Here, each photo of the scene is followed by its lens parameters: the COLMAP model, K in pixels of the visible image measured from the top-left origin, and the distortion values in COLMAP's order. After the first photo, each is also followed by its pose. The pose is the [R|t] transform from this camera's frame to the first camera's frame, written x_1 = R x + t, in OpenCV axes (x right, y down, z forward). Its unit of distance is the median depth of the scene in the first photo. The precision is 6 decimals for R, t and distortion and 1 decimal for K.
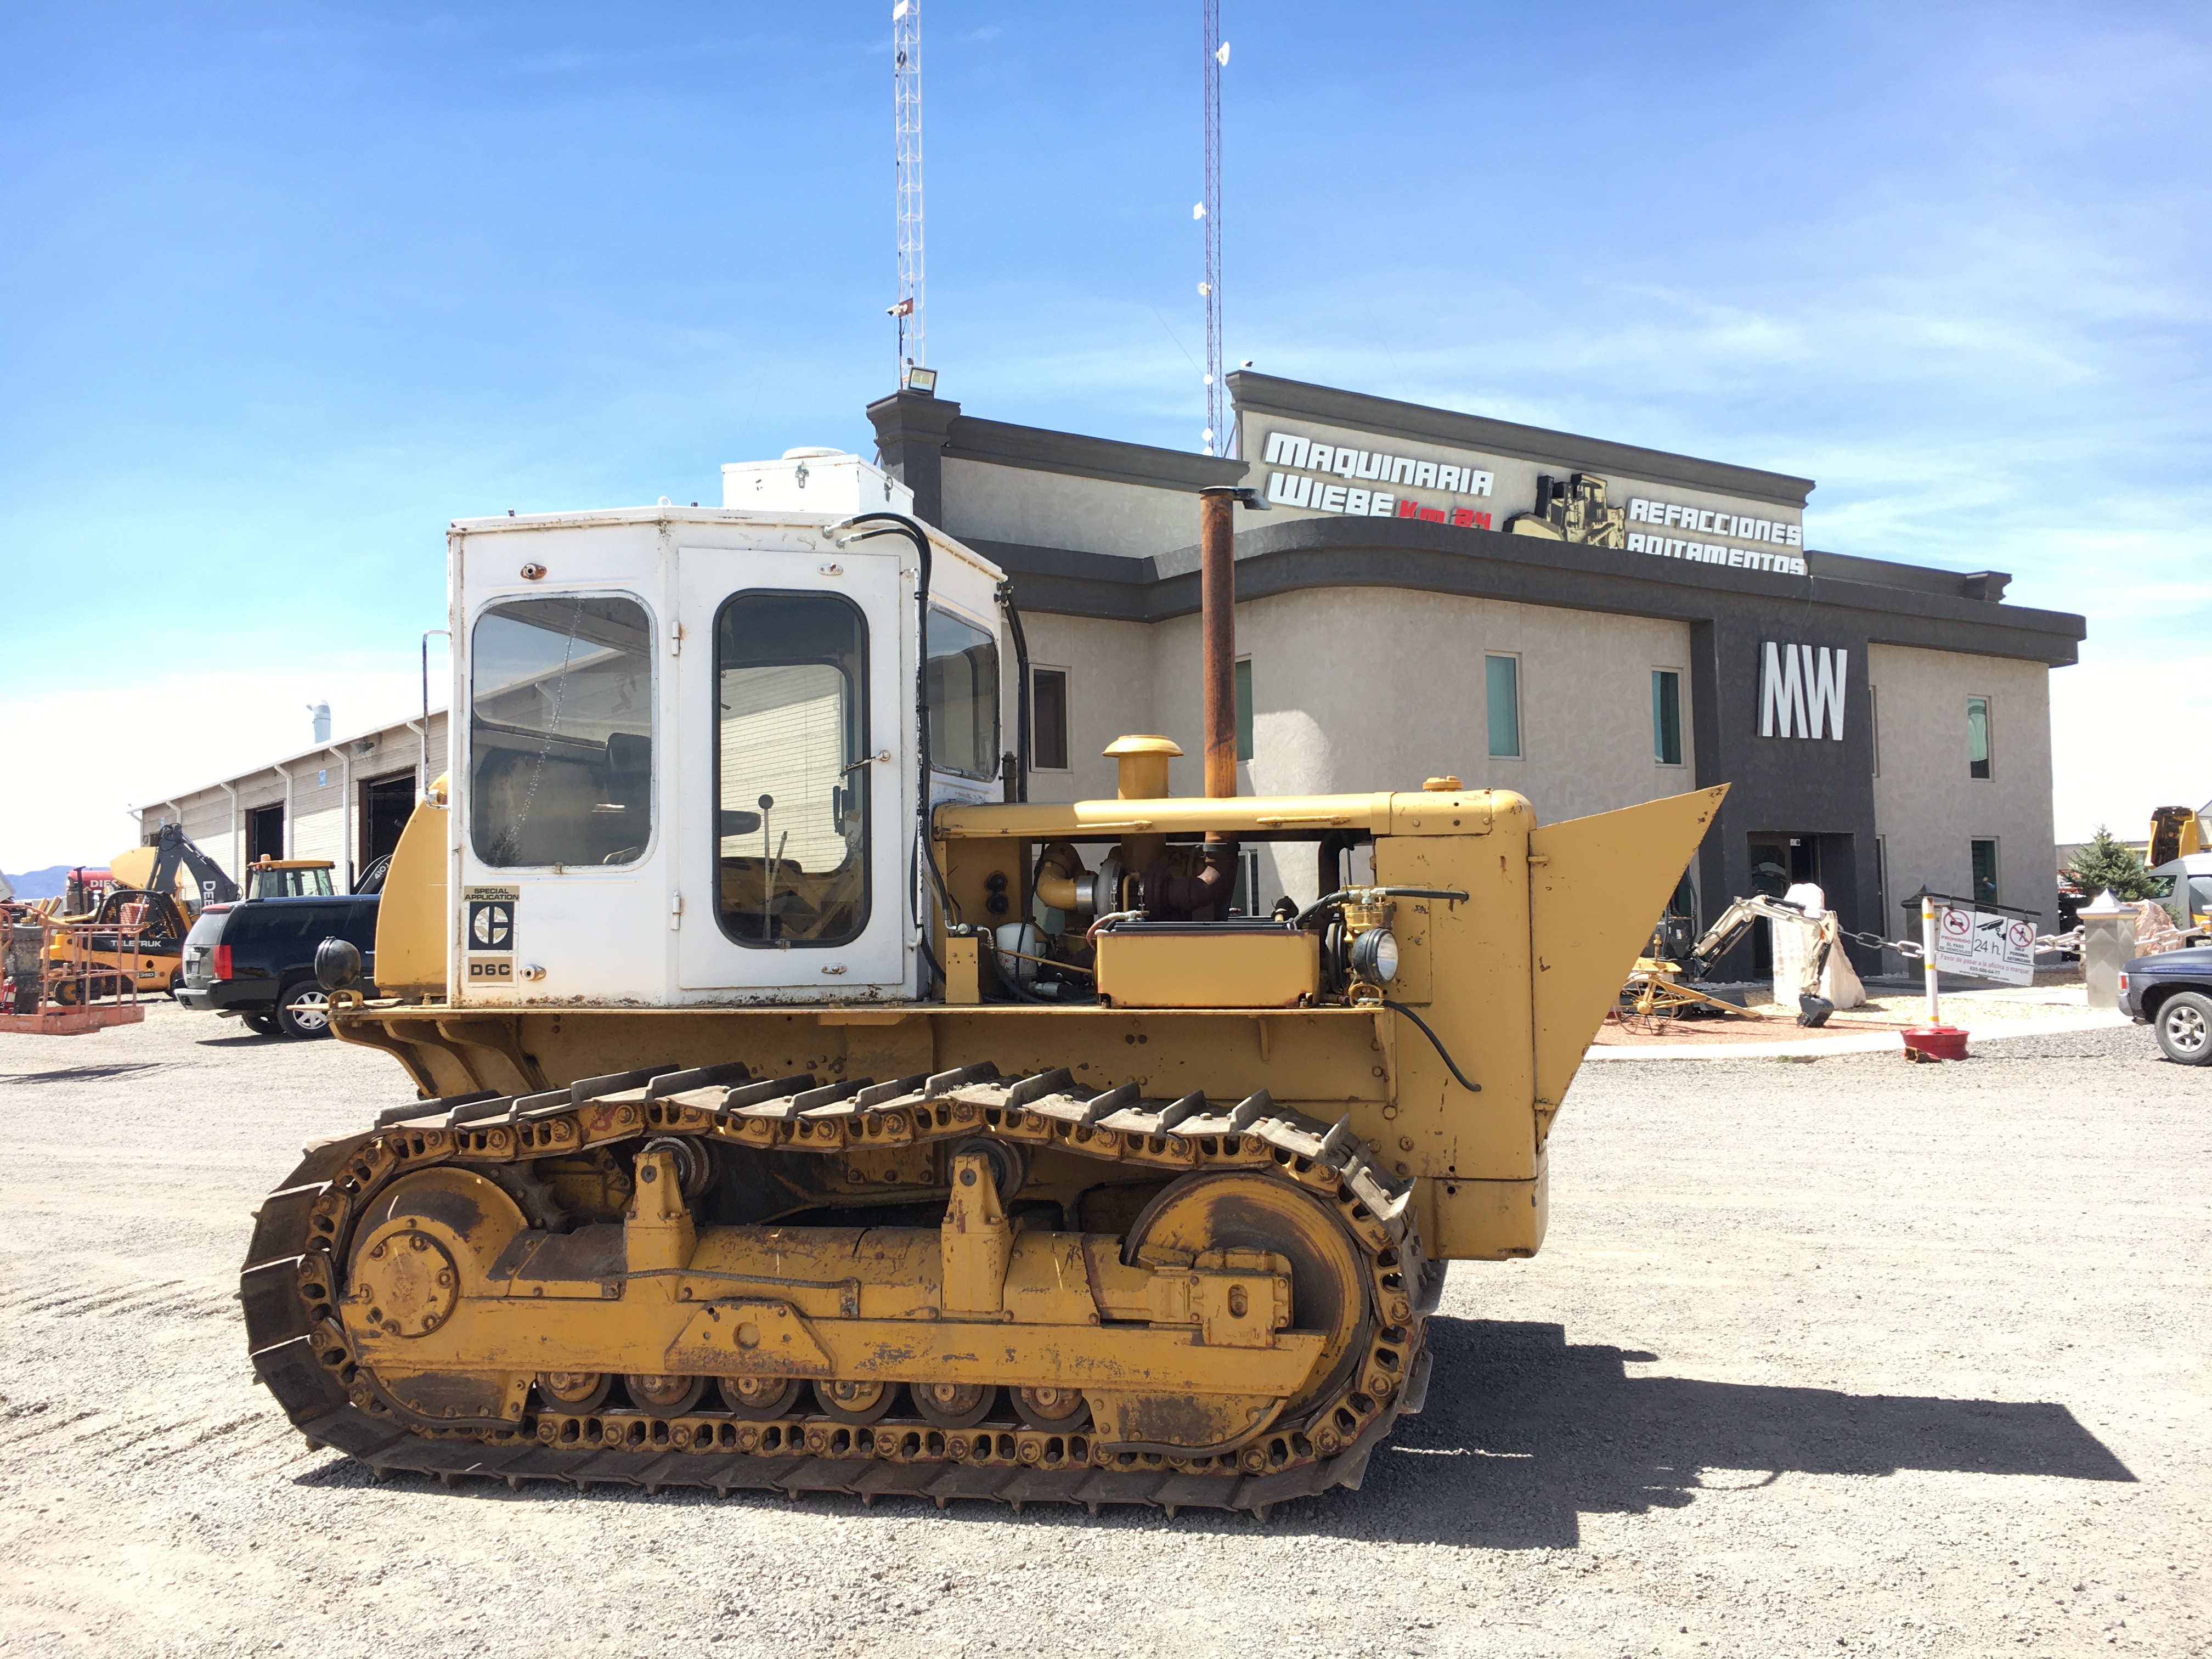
lens RADIAL K [[1893.8, 0, 1123.9], [0, 1893.8, 810.4], [0, 0, 1]] dist [0.073743, -0.103641]
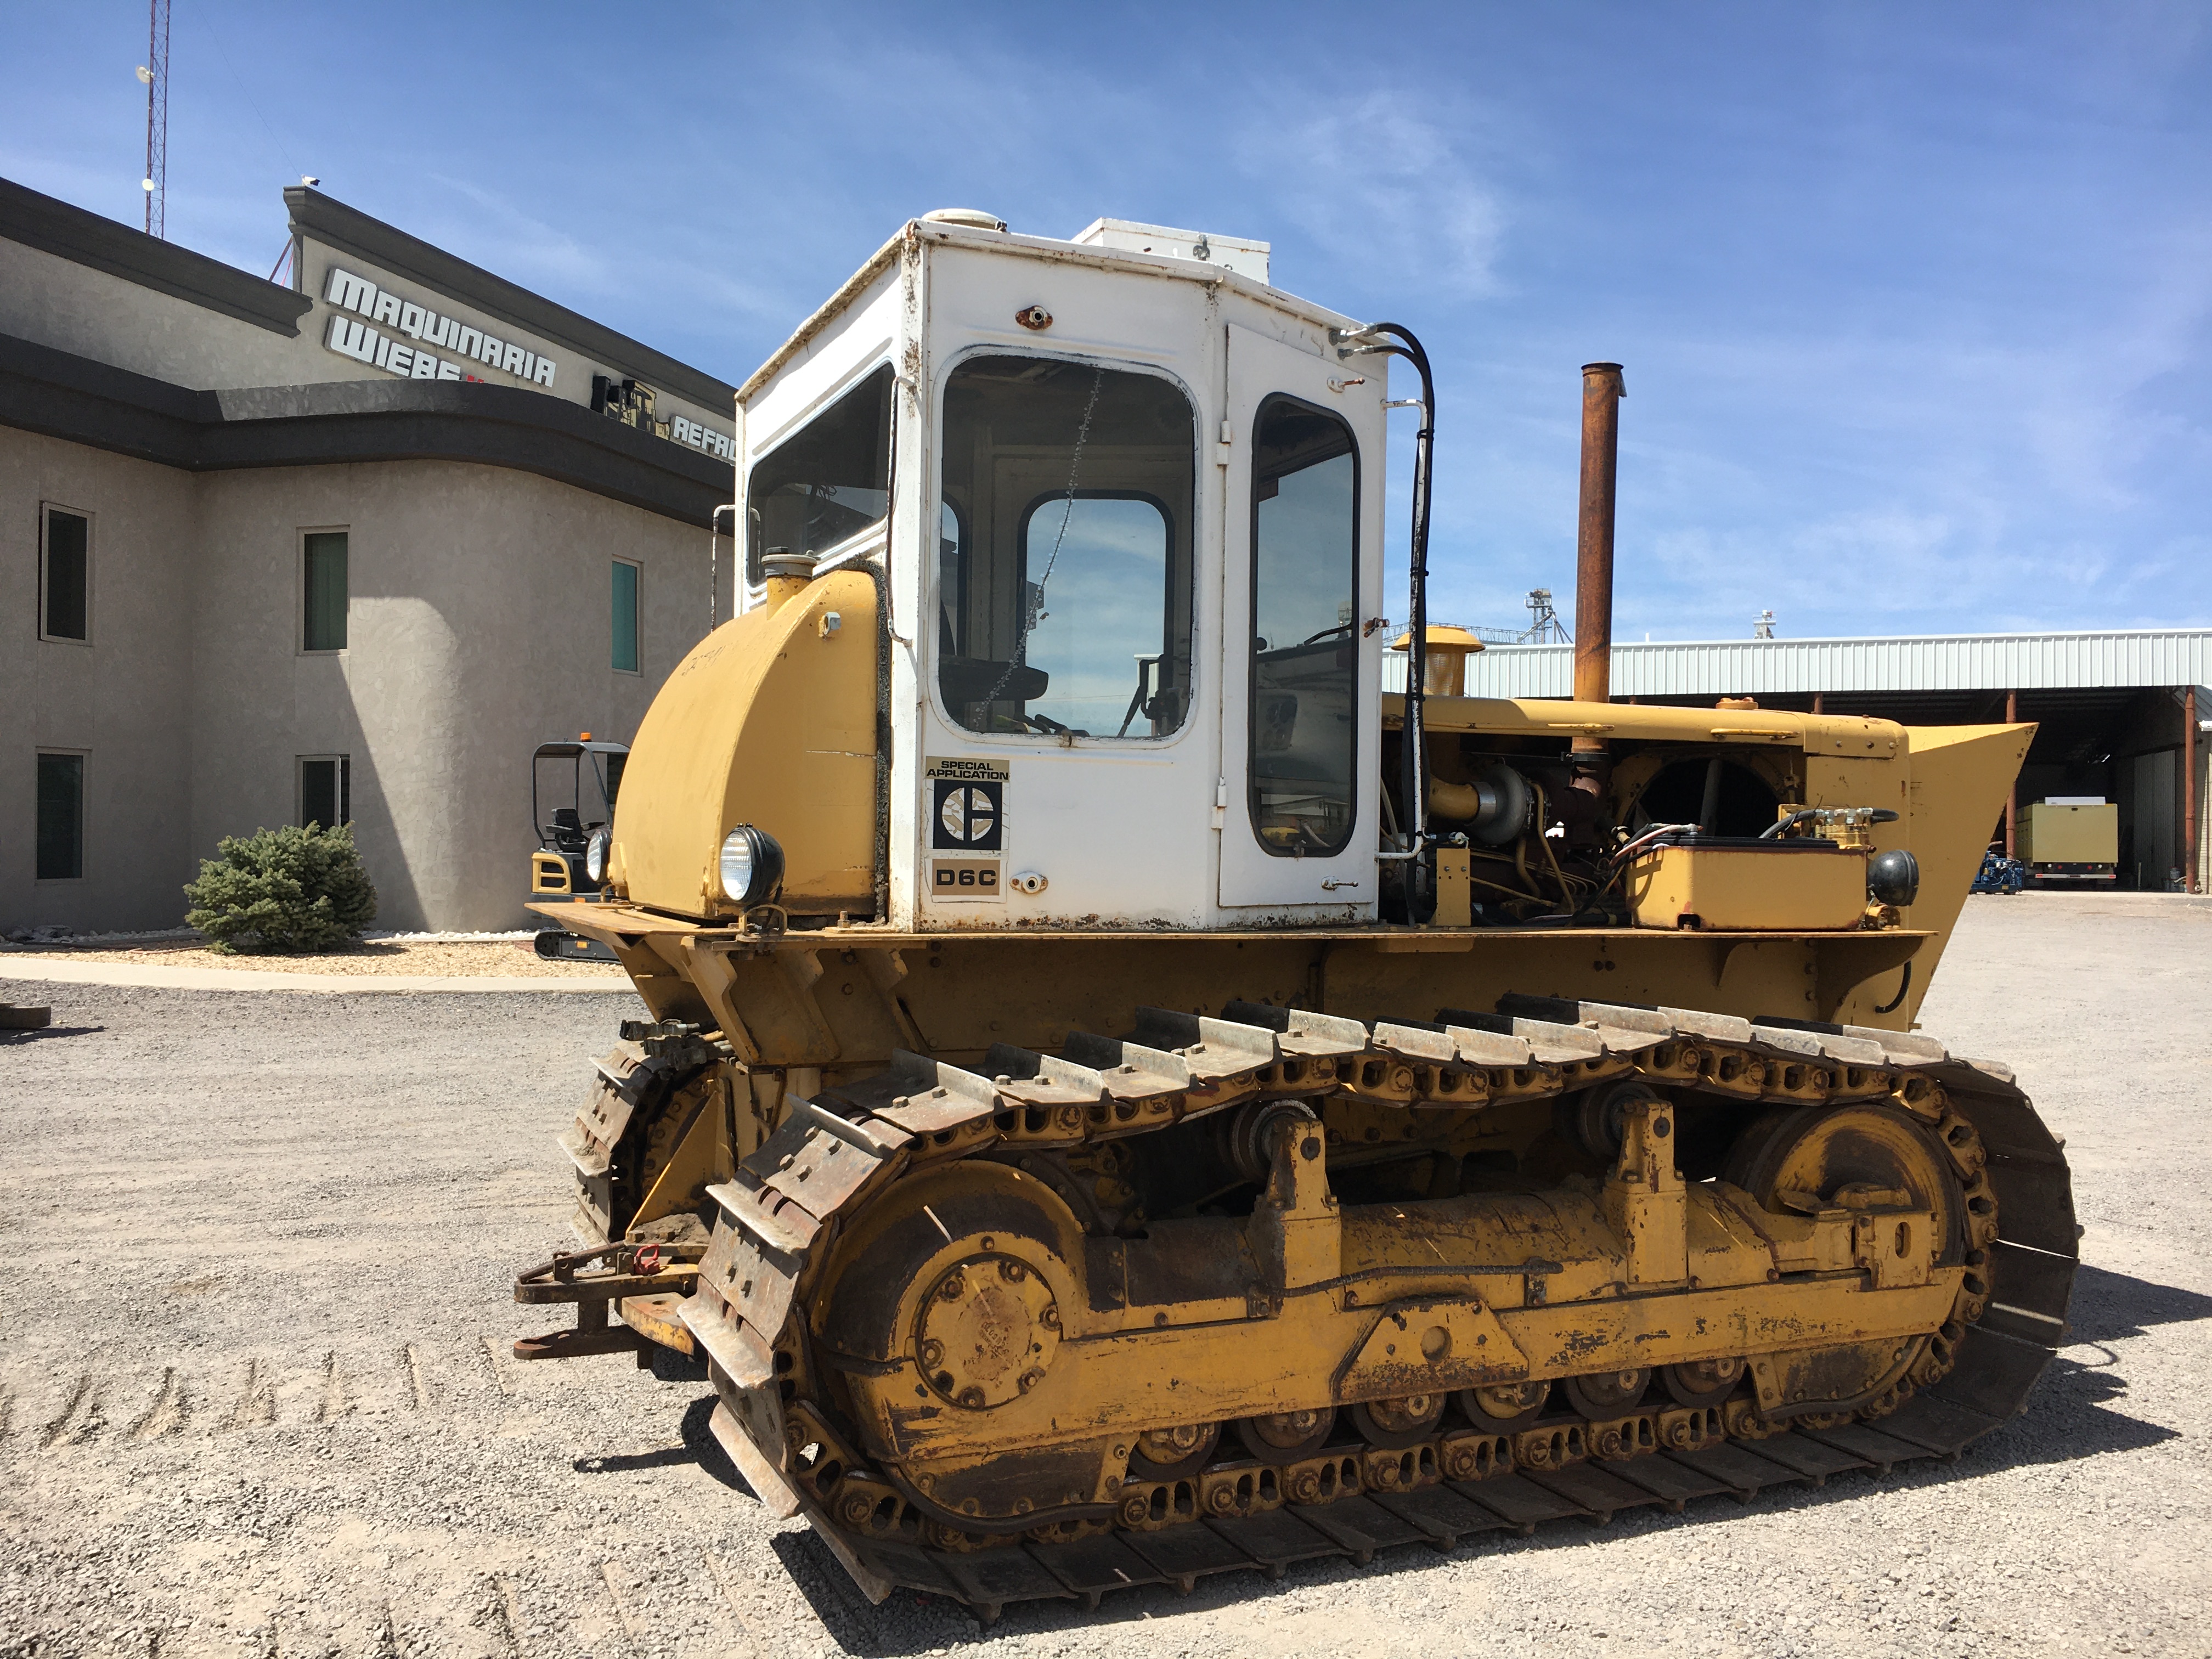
lens RADIAL K [[1893.8, 0, 1117.3], [0, 1893.8, 817.0], [0, 0, 1]] dist [0.073743, -0.103641]
pose [[0.801248, 0.034408, 0.597343, -0.746373], [-0.058363, 0.998079, 0.020794, 0.046167], [-0.595480, -0.051524, 0.801717, 0.432544]]
